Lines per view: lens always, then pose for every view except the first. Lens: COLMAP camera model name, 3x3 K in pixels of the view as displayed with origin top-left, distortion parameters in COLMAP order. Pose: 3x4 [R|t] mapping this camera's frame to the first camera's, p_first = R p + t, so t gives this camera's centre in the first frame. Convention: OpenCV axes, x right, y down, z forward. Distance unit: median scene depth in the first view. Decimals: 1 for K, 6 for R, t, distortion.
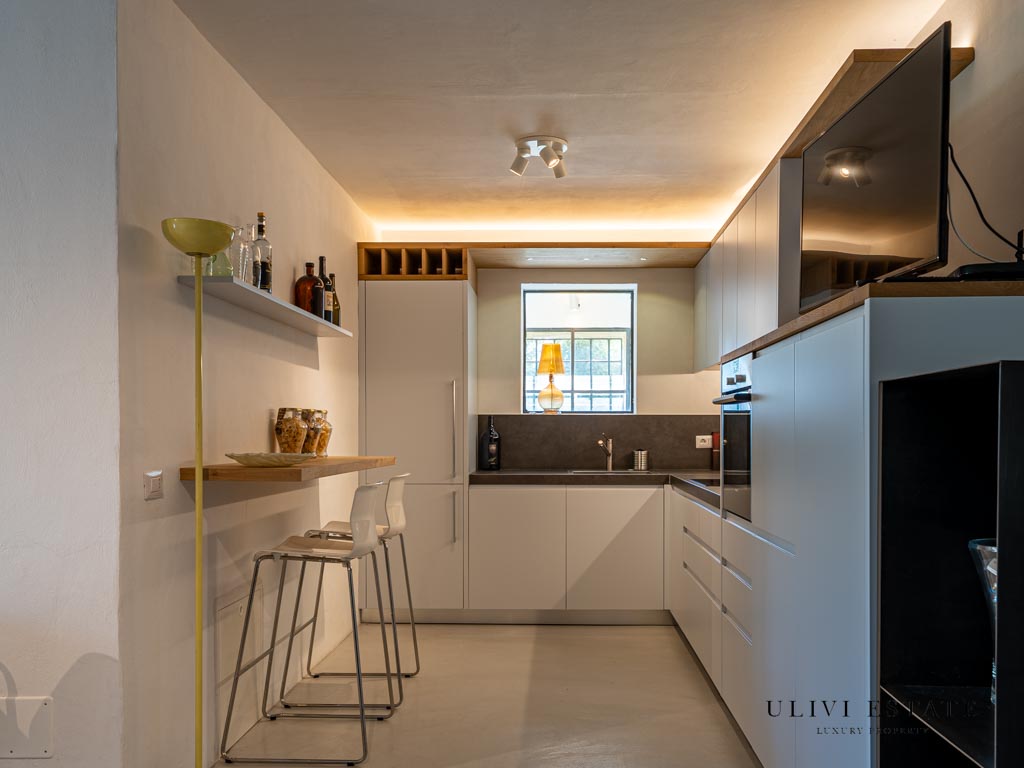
lens RADIAL K [[727.1, 0, 512.0], [0, 727.1, 384.0], [0, 0, 1]] dist [0.010208, 0.005589]
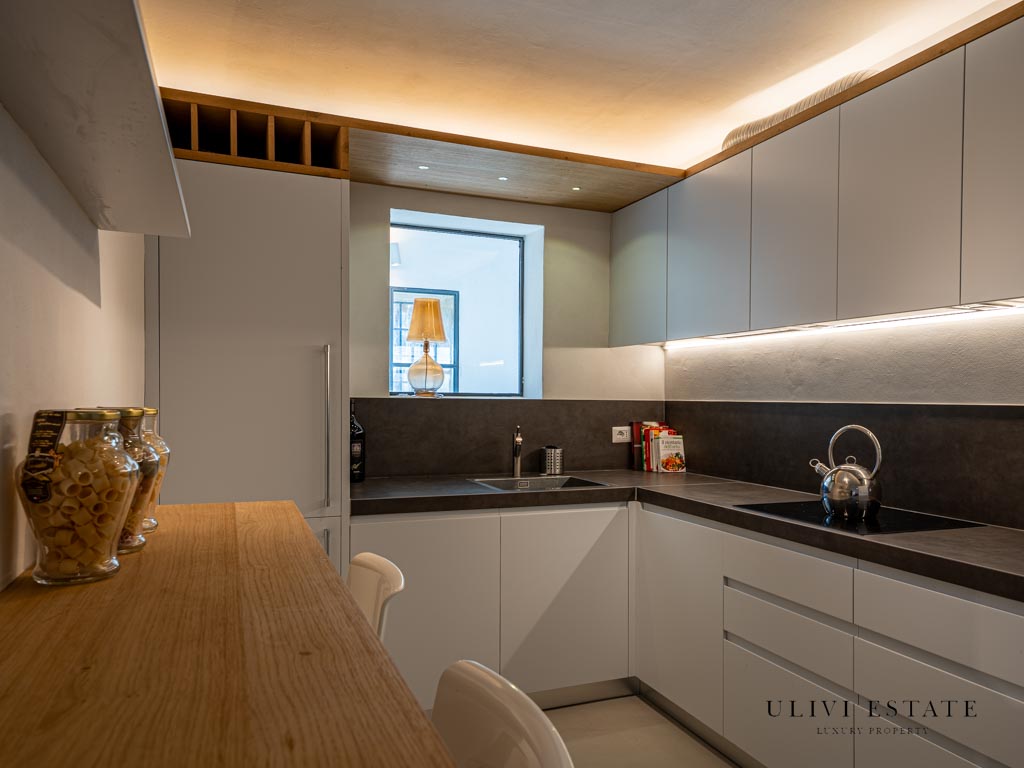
lens RADIAL K [[686.9, 0, 512.0], [0, 686.9, 384.0], [0, 0, 1]] dist [0.007181, 0.003176]
pose [[0.922246, 0.017405, 0.386210, -0.137637], [-0.032914, 0.998894, 0.033582, 0.003397], [-0.385199, -0.043683, 0.921799, 0.367021]]
